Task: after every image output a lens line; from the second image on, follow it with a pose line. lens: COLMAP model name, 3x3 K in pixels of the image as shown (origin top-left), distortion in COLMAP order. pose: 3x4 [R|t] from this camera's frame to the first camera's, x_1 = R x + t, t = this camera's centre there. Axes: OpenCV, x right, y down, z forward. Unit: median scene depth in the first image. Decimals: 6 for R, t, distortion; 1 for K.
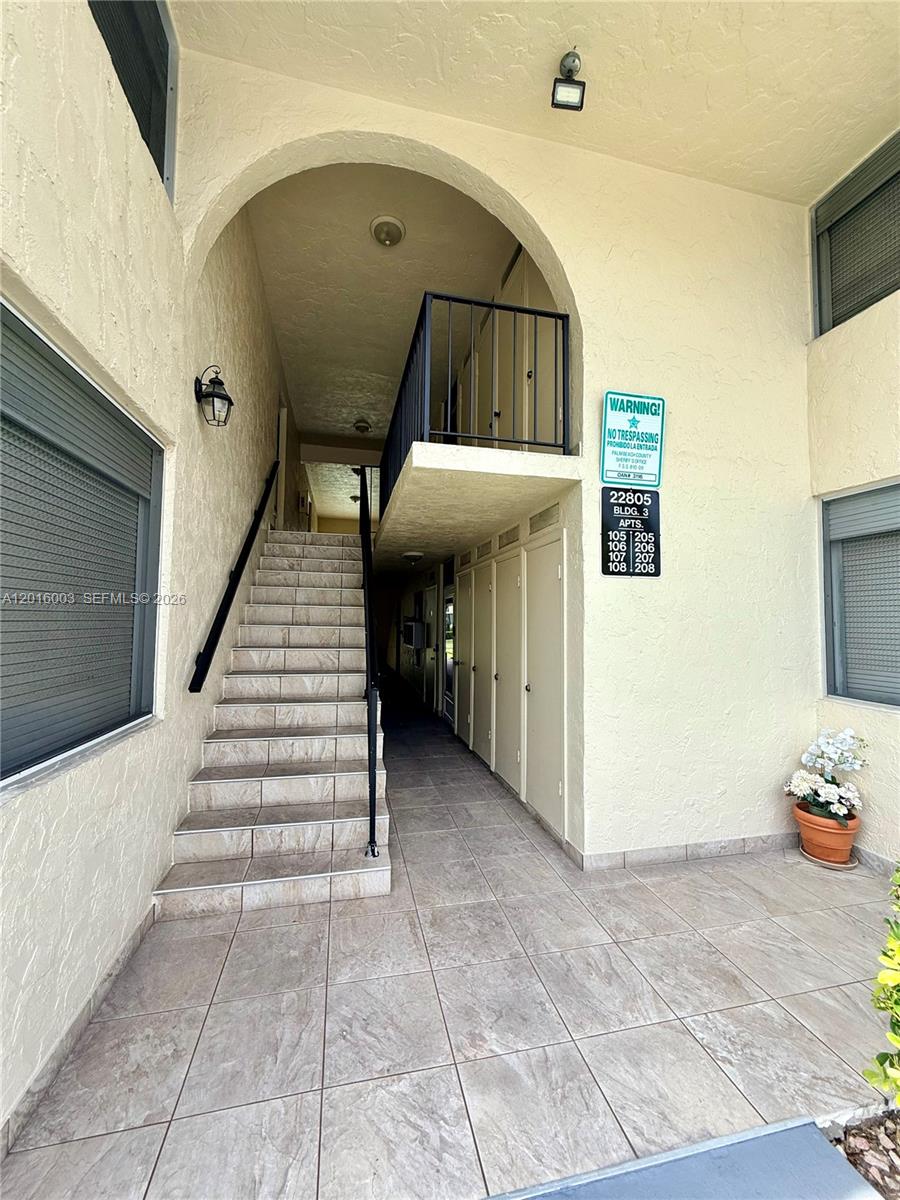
lens RADIAL K [[475.7, 0, 450.0], [0, 475.7, 600.0], [0, 0, 1]] dist [0.003072, 0.000751]
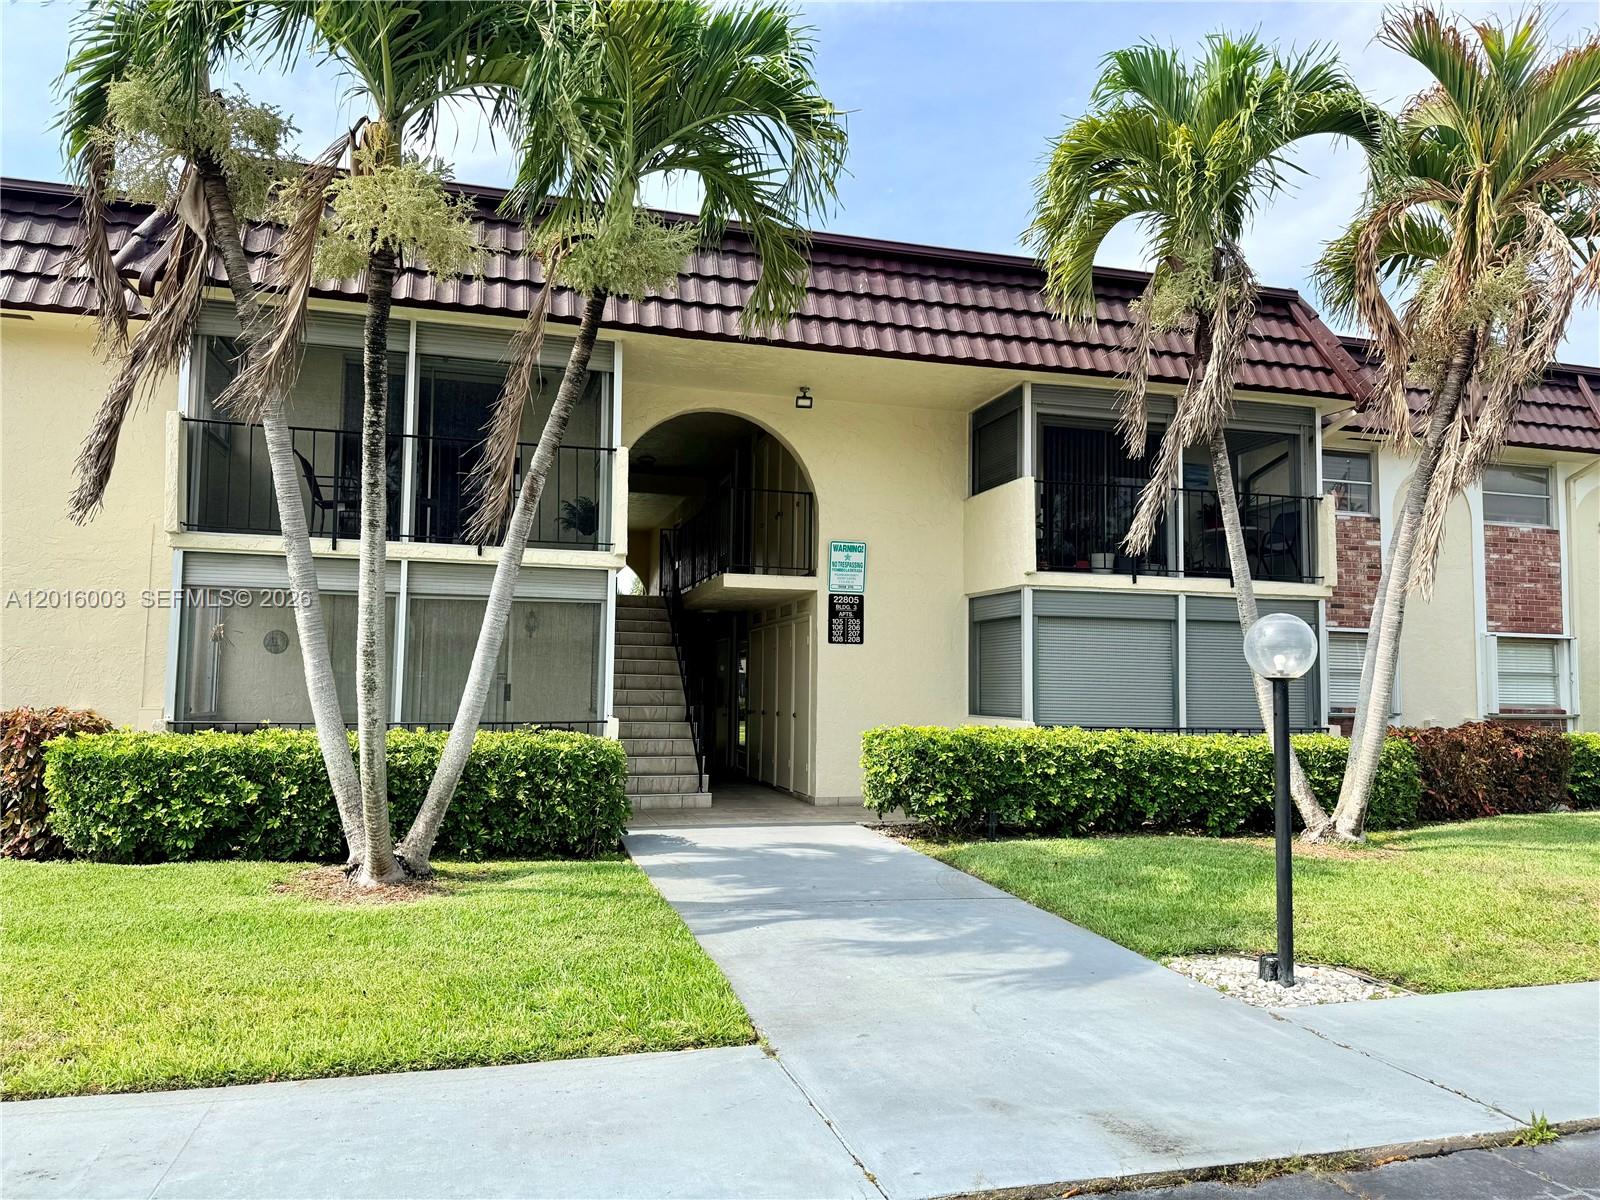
lens RADIAL K [[1126.1, 0, 795.8], [0, 1126.1, 630.2], [0, 0, 1]] dist [0.005132, -0.000662]
pose [[0.998948, 0.006386, 0.045421, 0.005341], [-0.005877, 0.999919, -0.011324, -0.052311], [-0.045490, 0.011045, 0.998904, -3.133442]]
